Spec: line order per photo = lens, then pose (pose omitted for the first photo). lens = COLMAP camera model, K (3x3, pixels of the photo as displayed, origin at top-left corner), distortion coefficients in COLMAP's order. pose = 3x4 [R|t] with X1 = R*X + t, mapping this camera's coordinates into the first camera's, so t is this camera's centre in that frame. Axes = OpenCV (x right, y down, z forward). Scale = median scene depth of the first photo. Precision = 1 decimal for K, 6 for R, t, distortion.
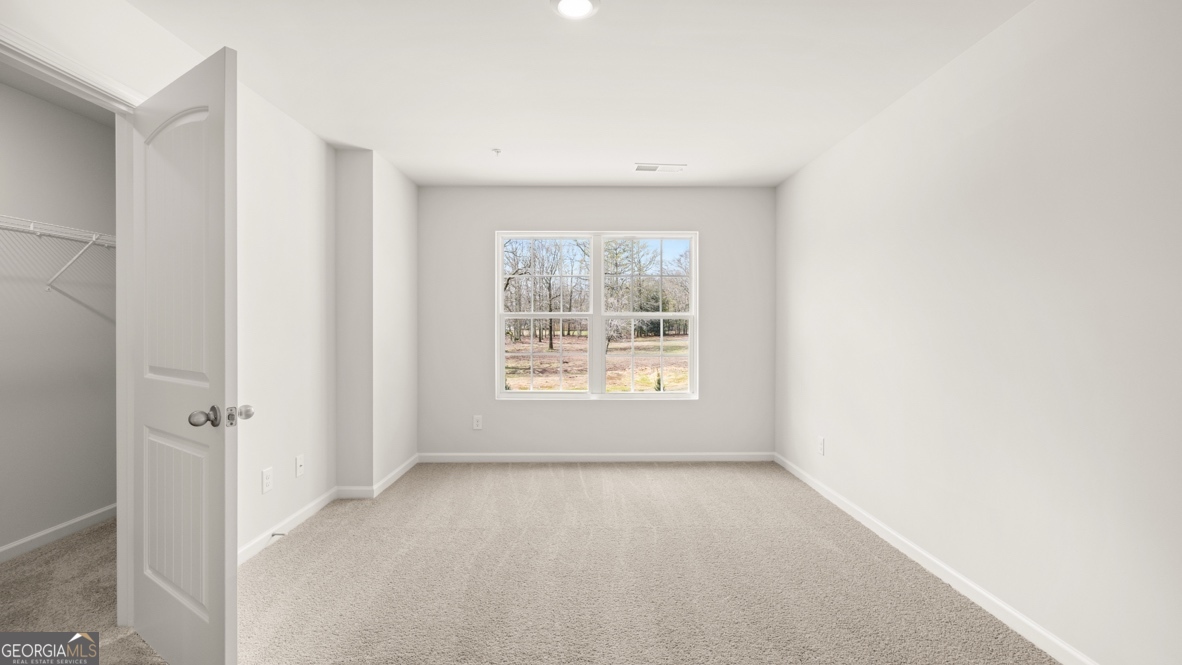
lens RADIAL K [[496.1, 0, 588.9], [0, 496.1, 337.3], [0, 0, 1]] dist [-0.000731, -0.000020]
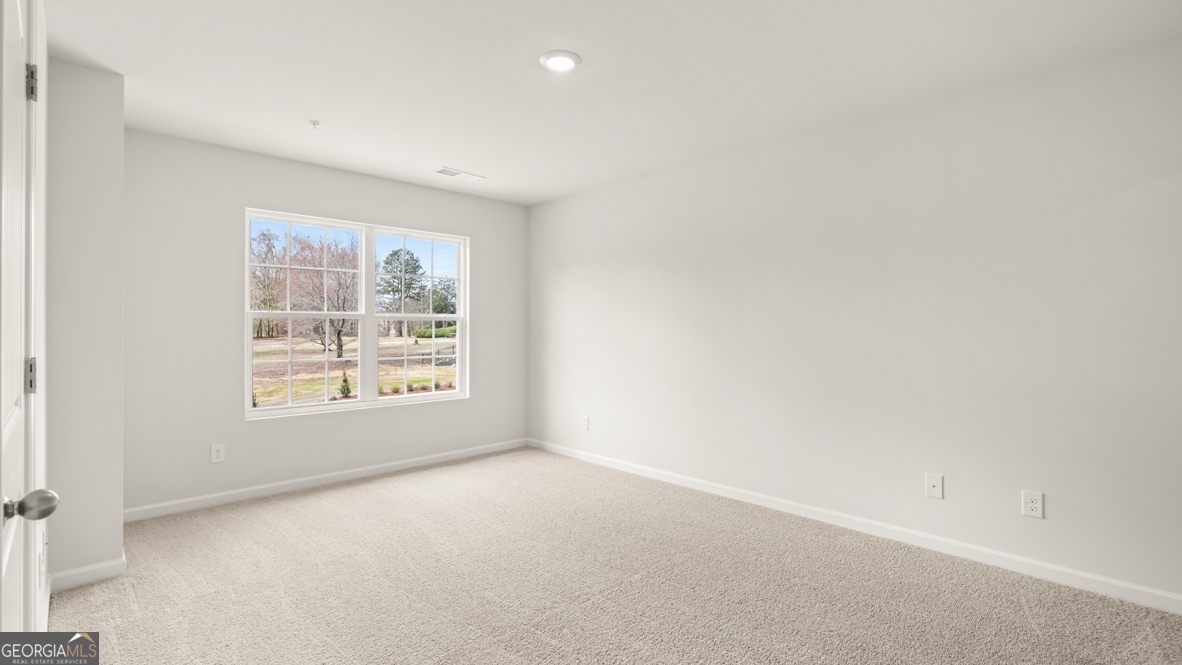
lens RADIAL K [[538.6, 0, 592.2], [0, 538.6, 341.7], [0, 0, 1]] dist [-0.012851, -0.000199]
pose [[0.716156, -0.016995, 0.697734, -0.425234], [0.013650, 0.999853, 0.010343, -0.001162], [-0.697807, 0.002117, 0.716283, 0.004655]]
